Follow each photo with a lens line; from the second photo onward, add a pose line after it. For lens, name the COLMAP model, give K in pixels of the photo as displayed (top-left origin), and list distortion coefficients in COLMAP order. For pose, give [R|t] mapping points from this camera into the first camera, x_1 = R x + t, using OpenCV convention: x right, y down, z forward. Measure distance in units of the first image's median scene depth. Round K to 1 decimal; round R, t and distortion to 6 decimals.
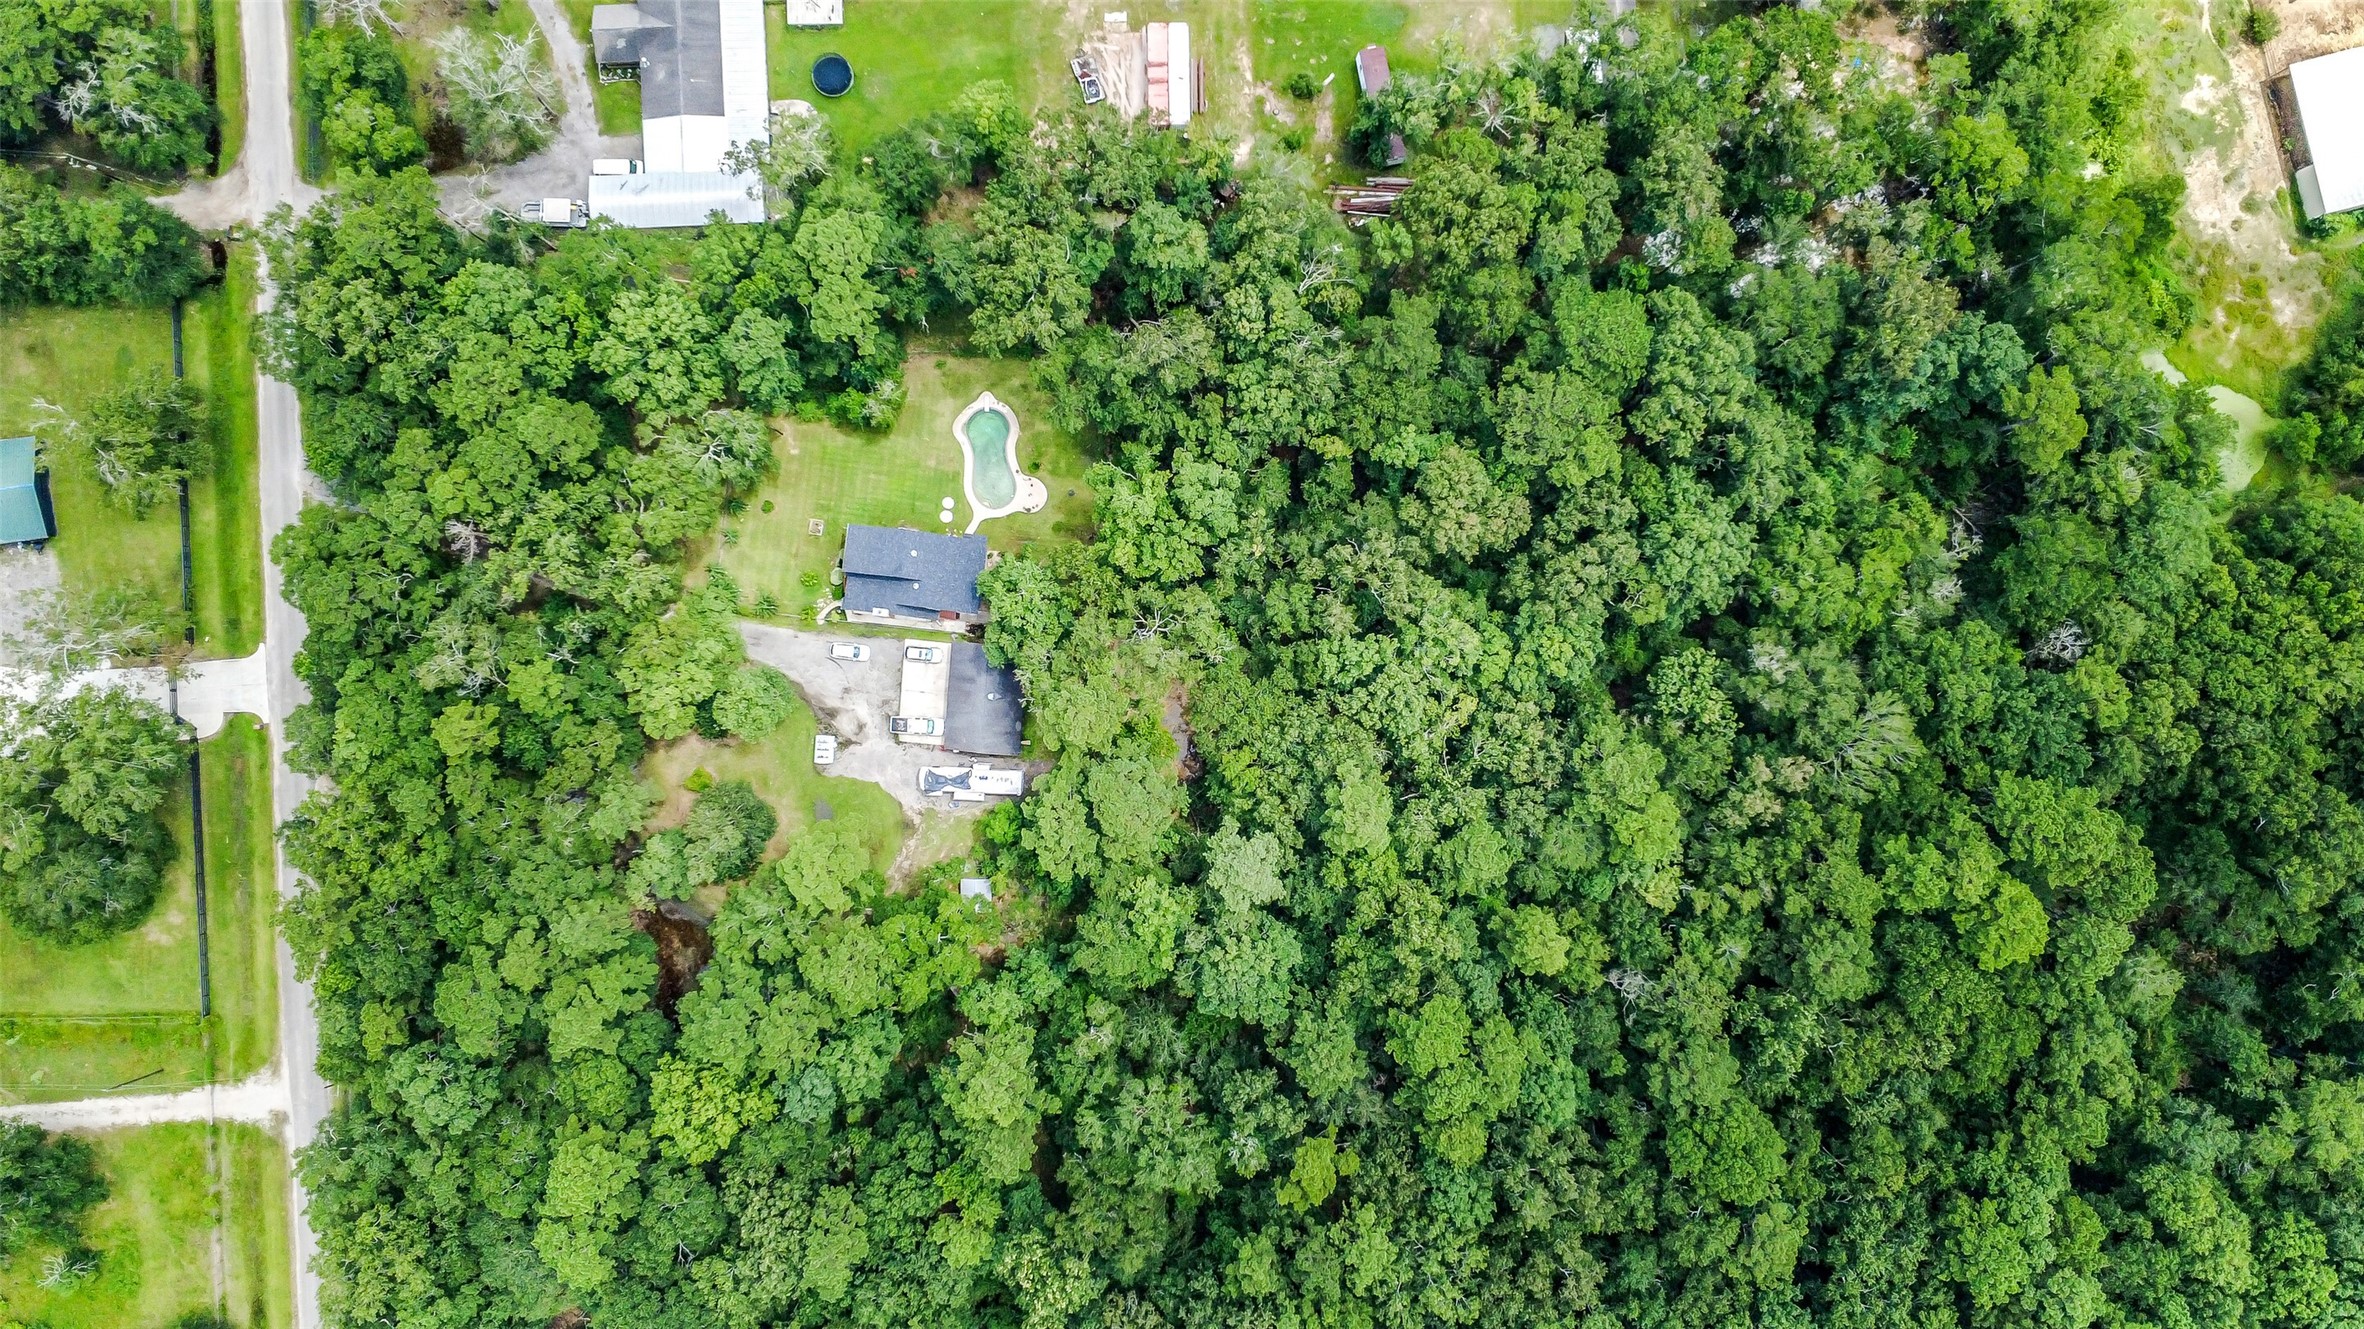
lens RADIAL K [[1789.2, 0, 1184.9], [0, 1789.2, 665.4], [0, 0, 1]] dist [-0.007281, 0.003228]
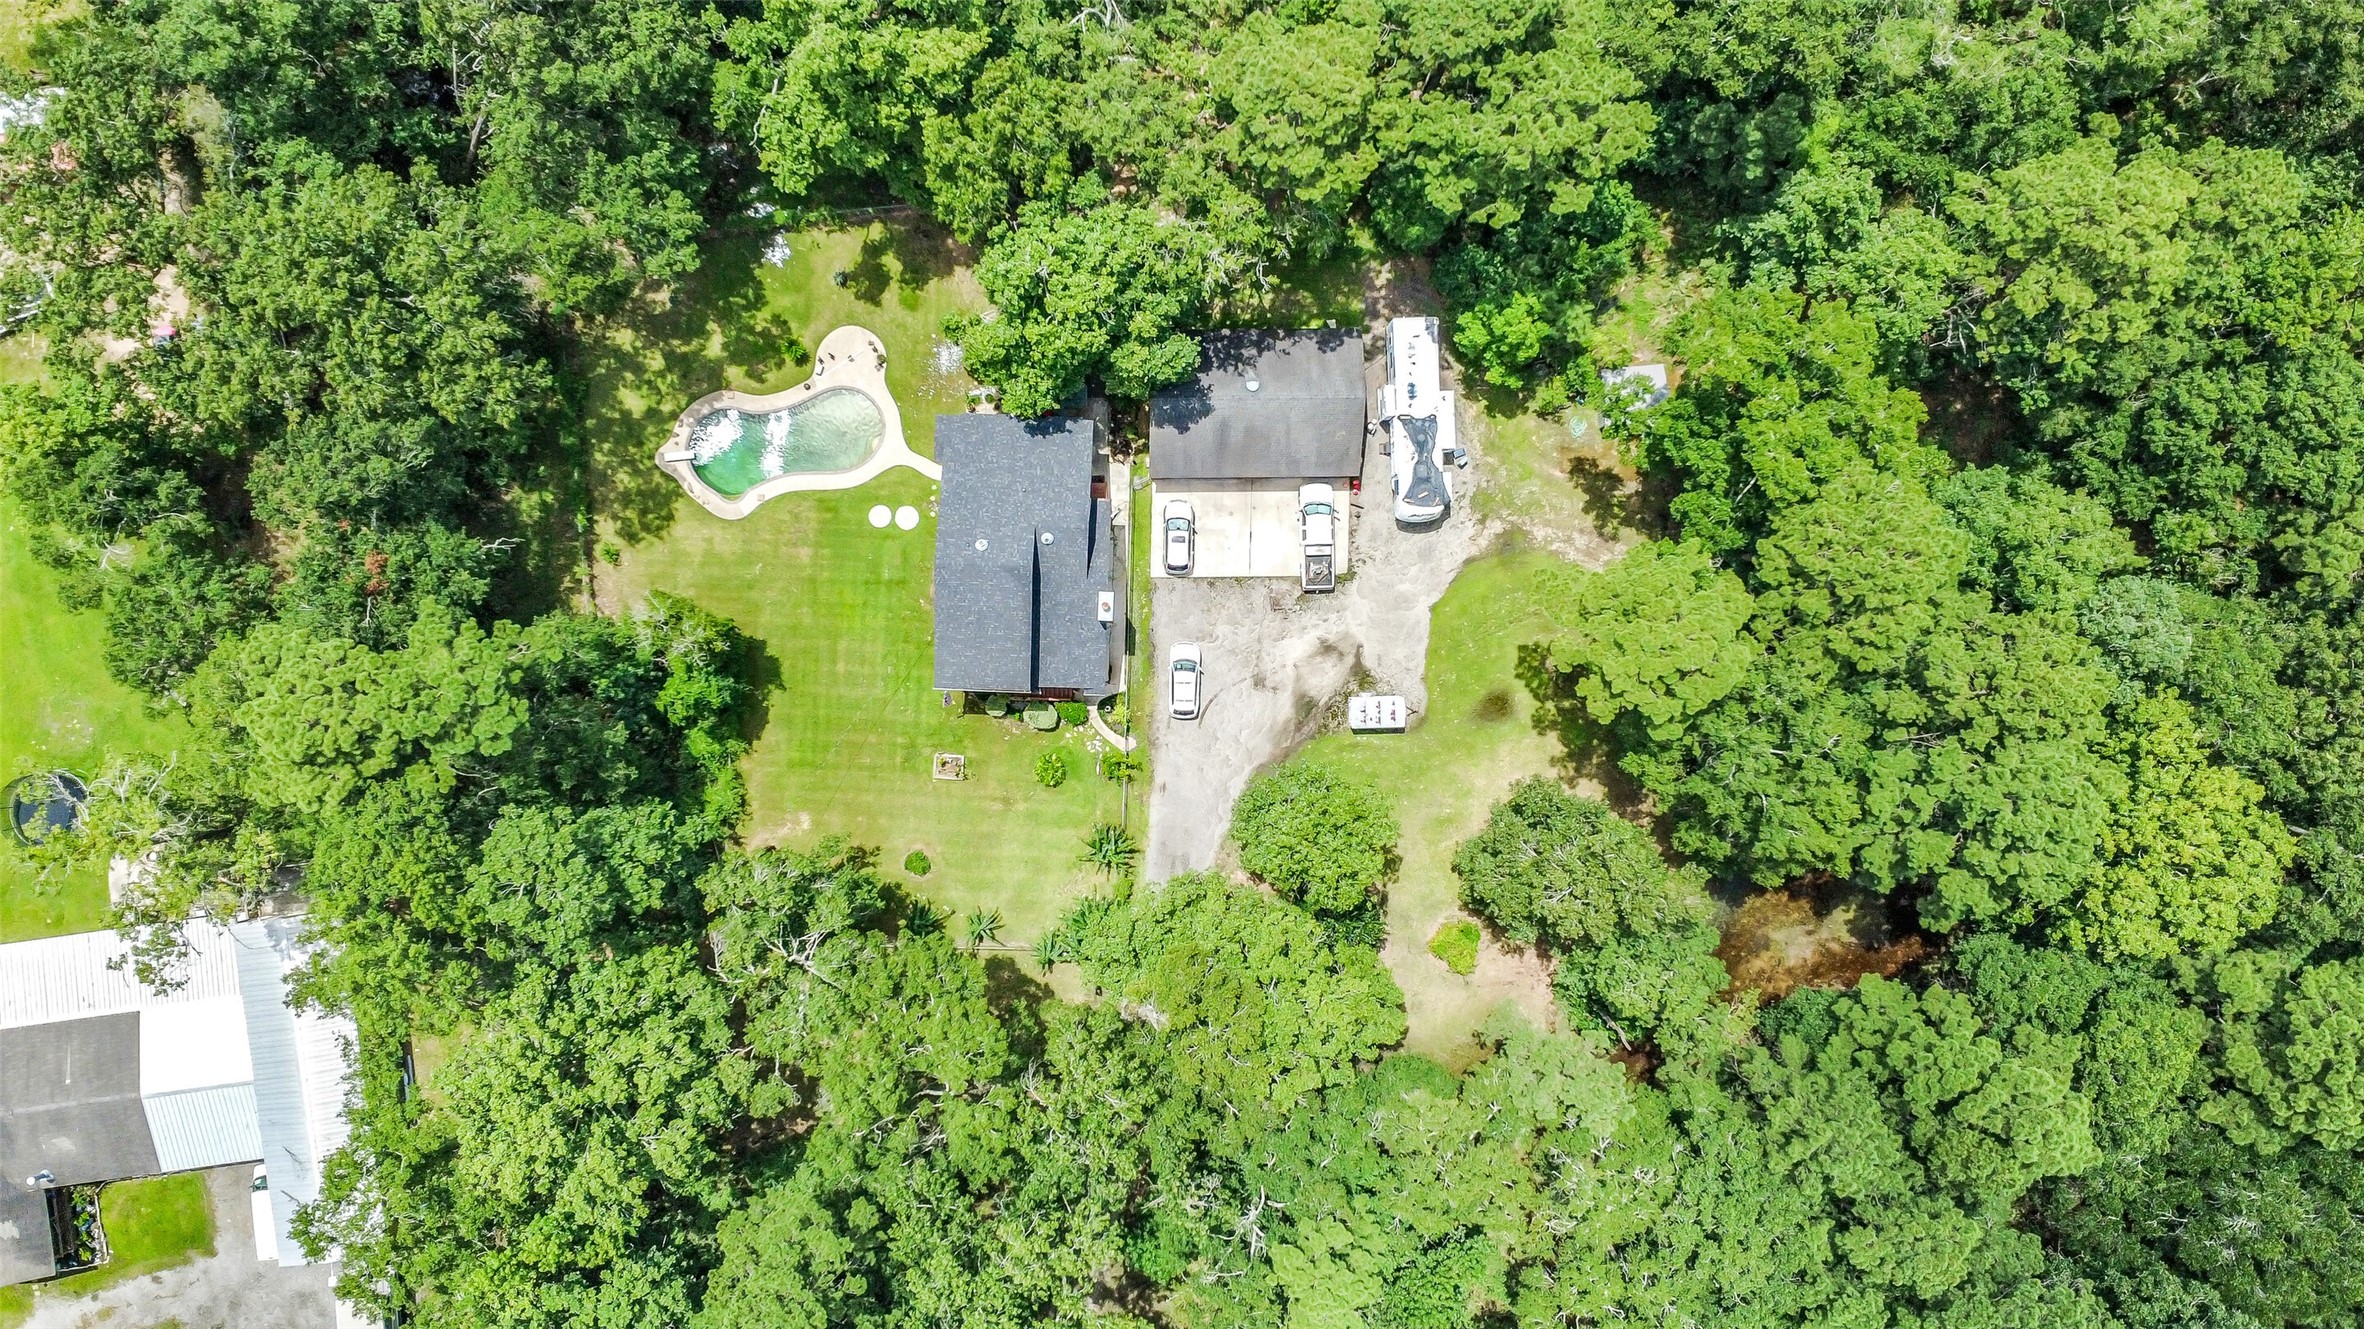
lens RADIAL K [[1789.2, 0, 1184.9], [0, 1789.2, 665.4], [0, 0, 1]] dist [-0.007281, 0.003228]
pose [[-0.080905, -0.996256, -0.030485, -0.170413], [0.995380, -0.082345, 0.049383, -0.033394], [-0.051708, -0.026349, 0.998315, 0.492896]]
